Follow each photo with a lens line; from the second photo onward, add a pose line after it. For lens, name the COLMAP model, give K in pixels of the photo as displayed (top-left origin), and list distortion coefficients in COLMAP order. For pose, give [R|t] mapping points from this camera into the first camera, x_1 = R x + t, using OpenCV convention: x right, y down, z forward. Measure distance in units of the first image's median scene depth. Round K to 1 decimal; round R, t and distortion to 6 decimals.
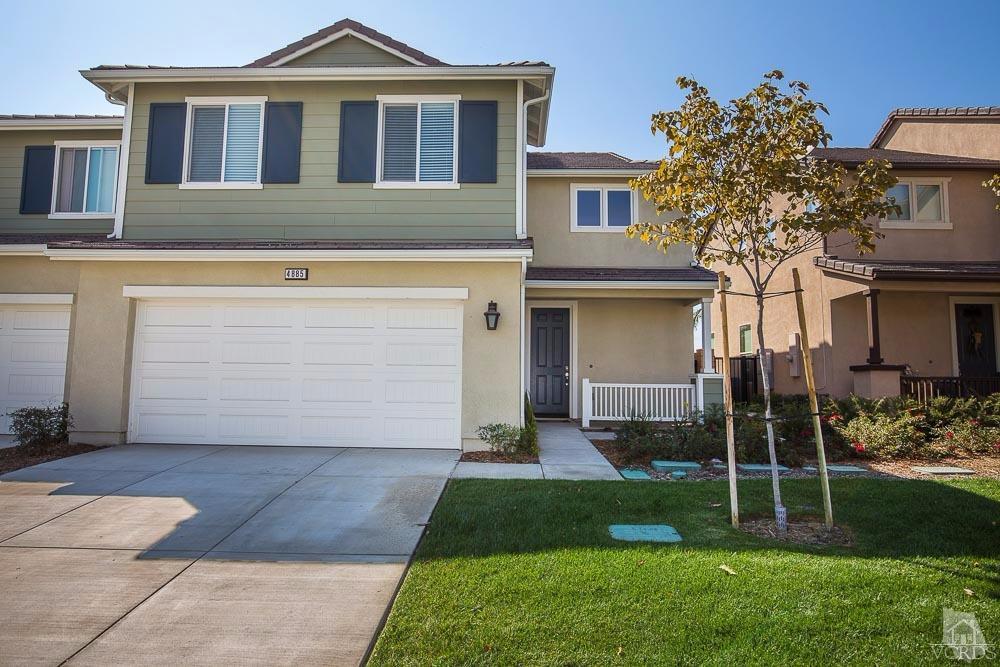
lens RADIAL K [[553.6, 0, 500.0], [0, 553.6, 333.5], [0, 0, 1]] dist [-0.014372, -0.001678]
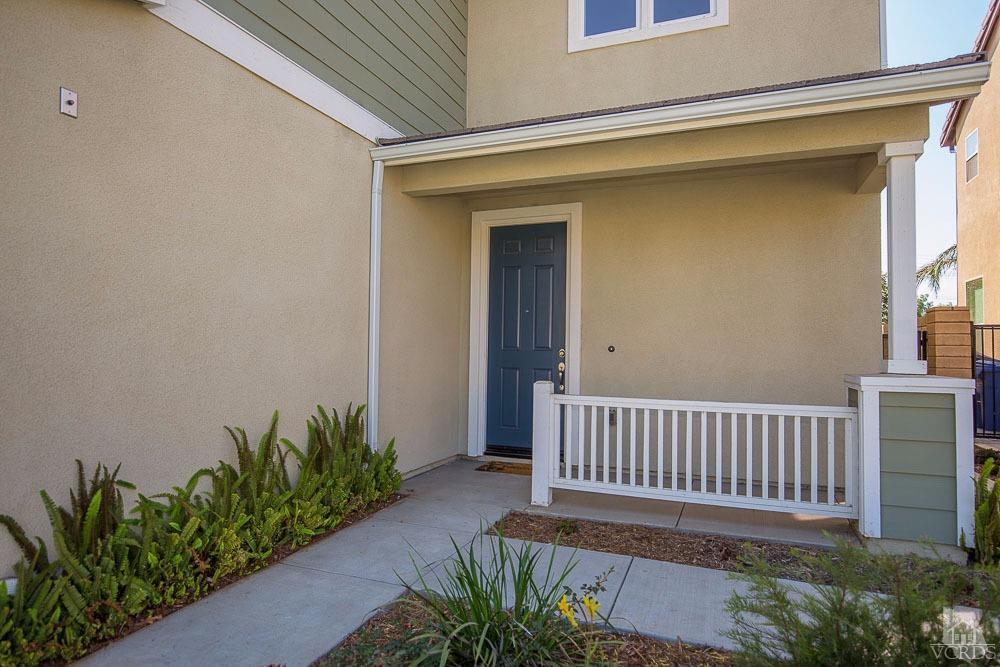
lens RADIAL K [[579.6, 0, 500.0], [0, 579.6, 333.5], [0, 0, 1]] dist [-0.004898, -0.000862]
pose [[0.938087, -0.007898, -0.346309, 0.342255], [0.025603, 0.998586, 0.046580, 0.032391], [0.345451, -0.052563, 0.936964, 0.757626]]
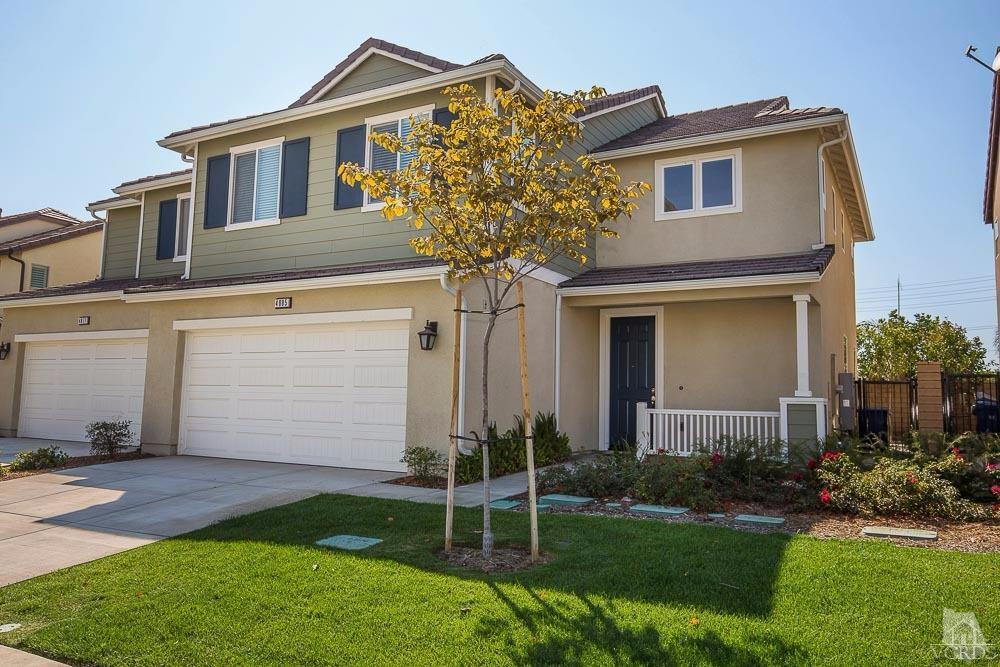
lens RADIAL K [[730.2, 0, 500.0], [0, 730.2, 333.5], [0, 0, 1]] dist [0.008361, -0.000002]
pose [[0.886963, -0.037002, -0.460357, 0.592683], [0.028702, 0.999275, -0.025018, 0.000042], [0.460949, 0.008977, 0.887381, -0.065808]]
